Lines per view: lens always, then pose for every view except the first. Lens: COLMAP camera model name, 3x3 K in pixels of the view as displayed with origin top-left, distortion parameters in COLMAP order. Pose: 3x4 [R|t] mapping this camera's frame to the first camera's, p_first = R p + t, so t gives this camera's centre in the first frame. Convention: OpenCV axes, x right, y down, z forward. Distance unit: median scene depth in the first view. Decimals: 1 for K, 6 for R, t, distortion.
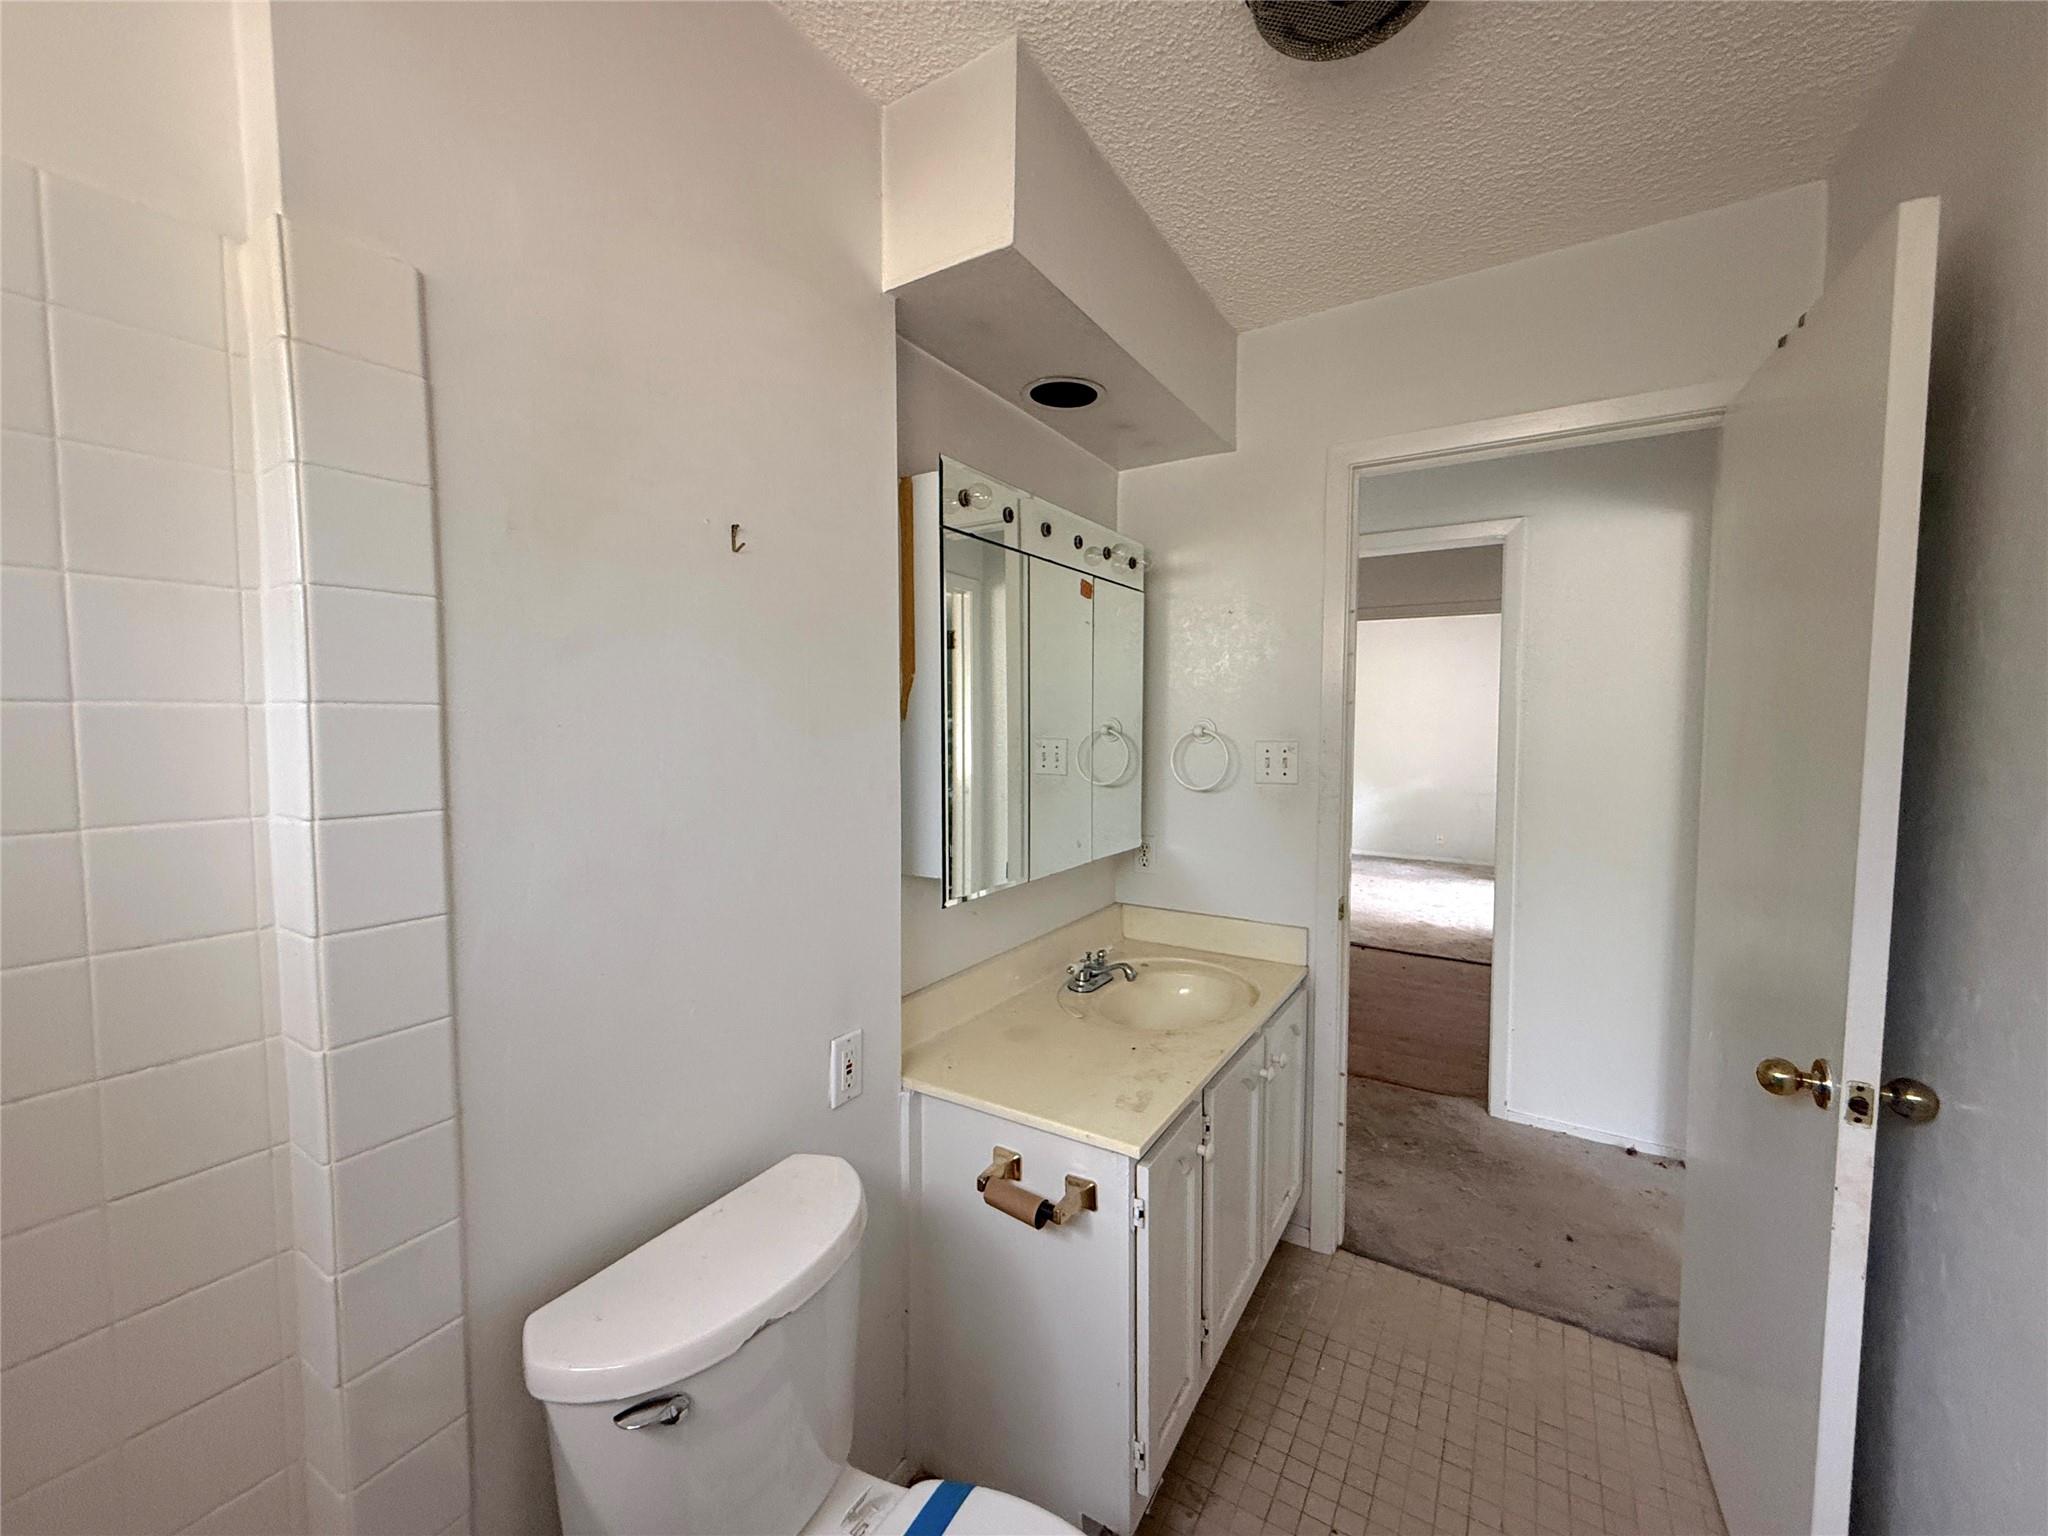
lens RADIAL K [[818.5, 0, 1018.8], [0, 818.5, 769.6], [0, 0, 1]] dist [0.007528, -0.000485]
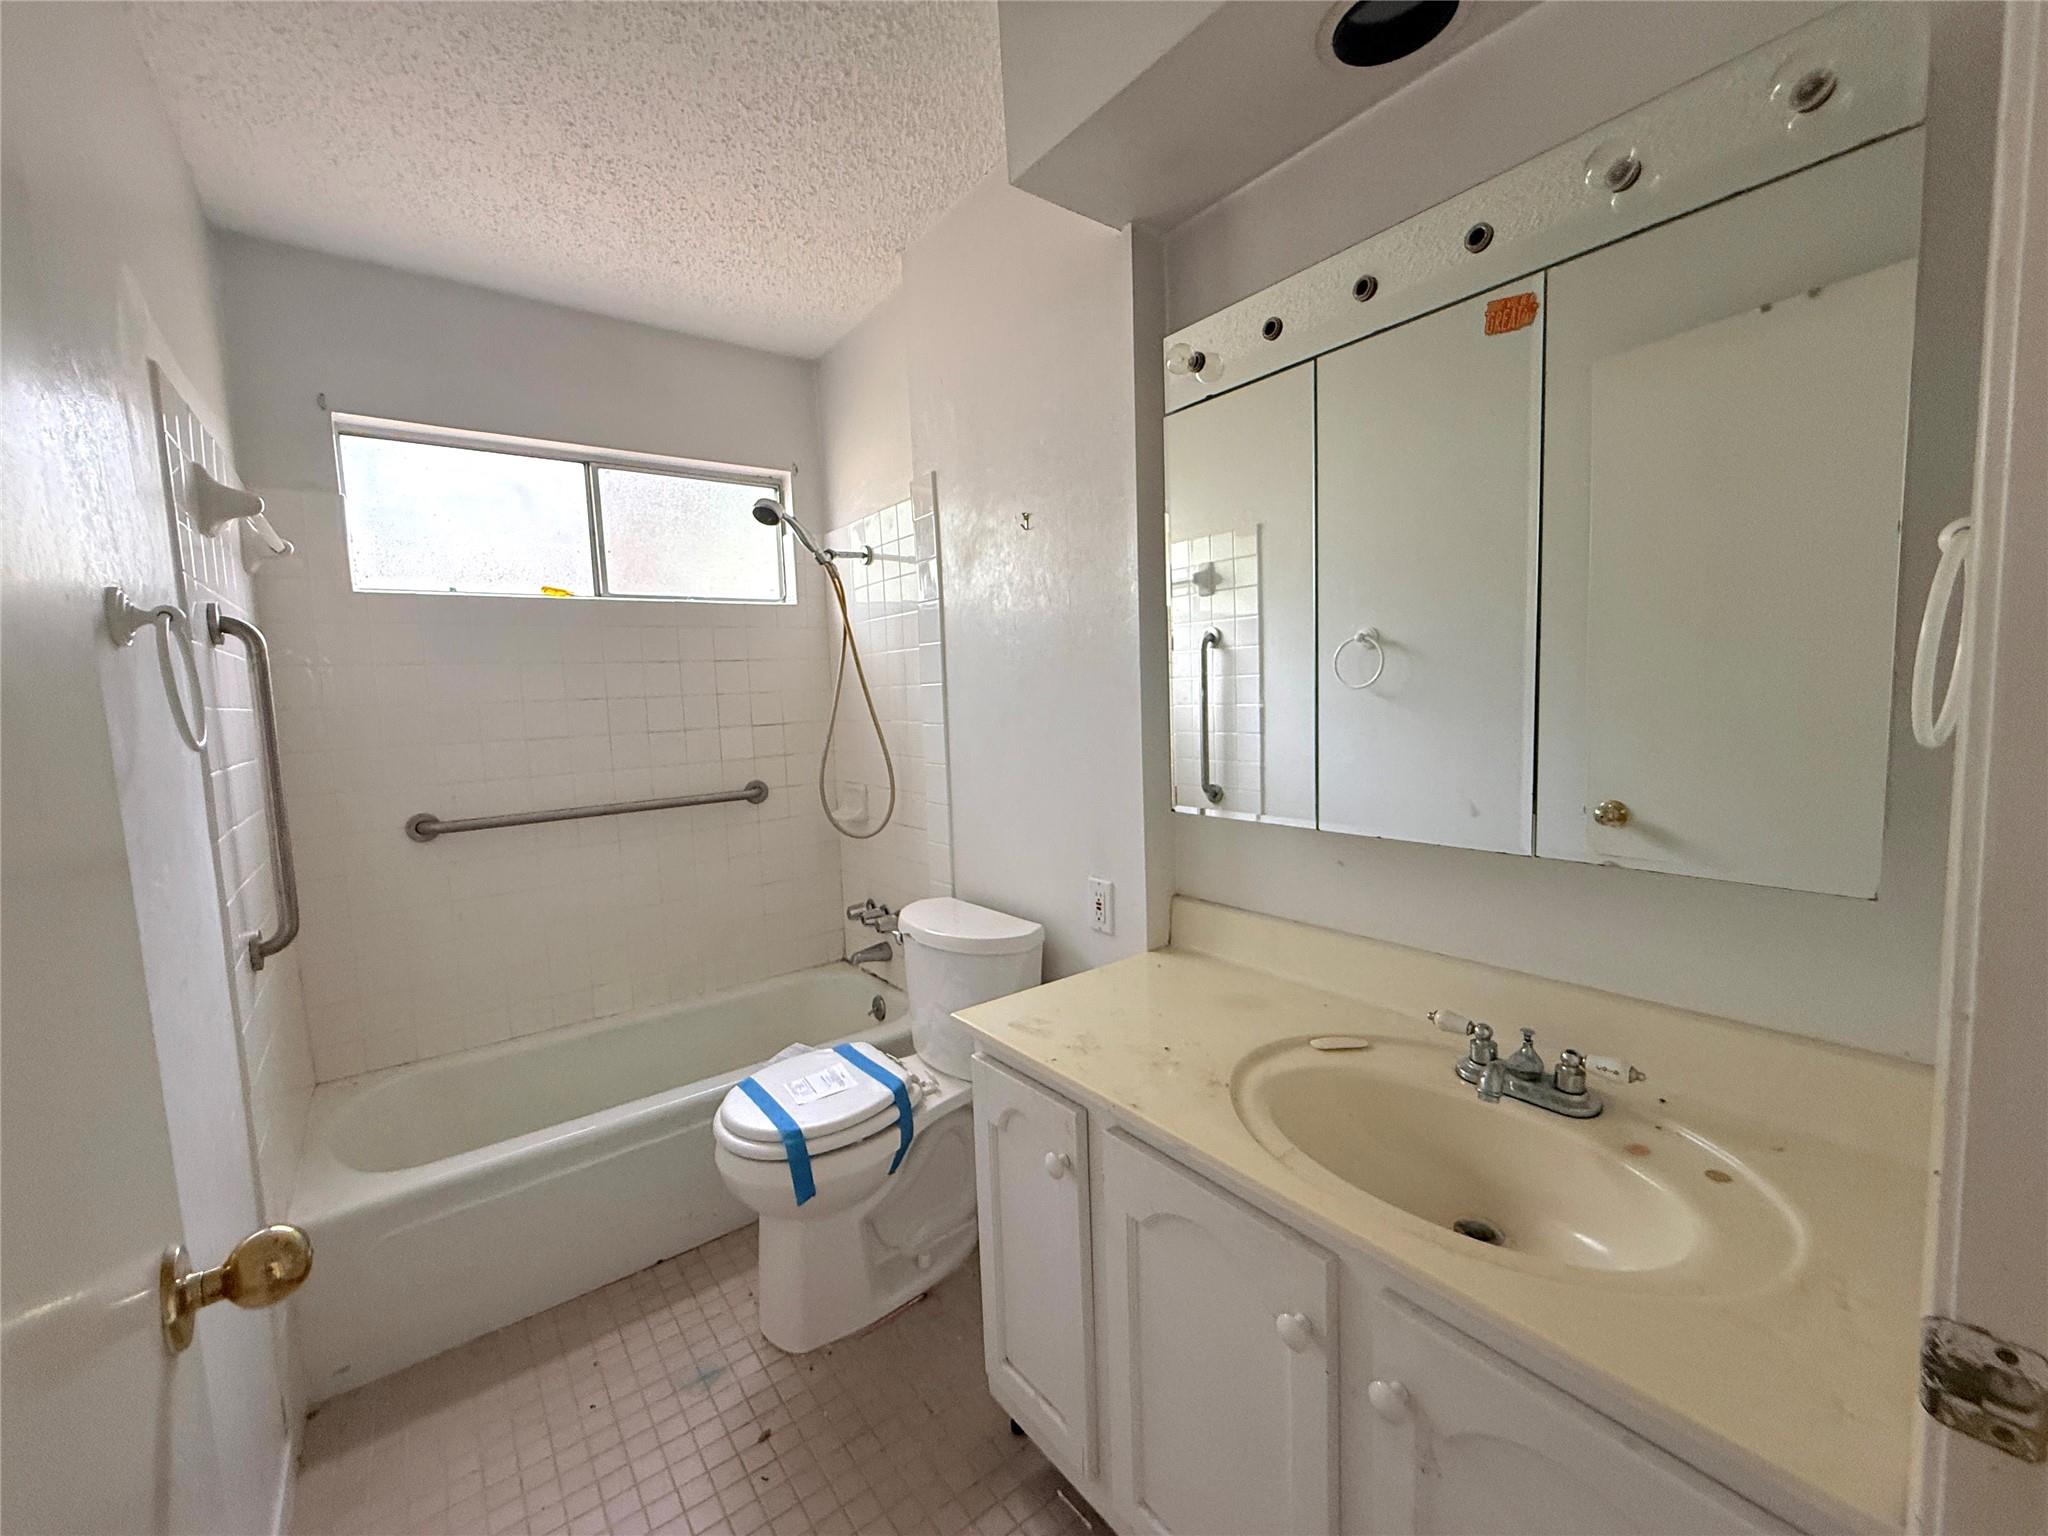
lens RADIAL K [[818.5, 0, 1018.3], [0, 818.5, 761.4], [0, 0, 1]] dist [0.007528, -0.000485]
pose [[-0.345541, 0.100224, -0.933036, 0.763497], [-0.016702, 0.993466, 0.112900, 0.002169], [0.938255, 0.054596, -0.341609, 0.999292]]
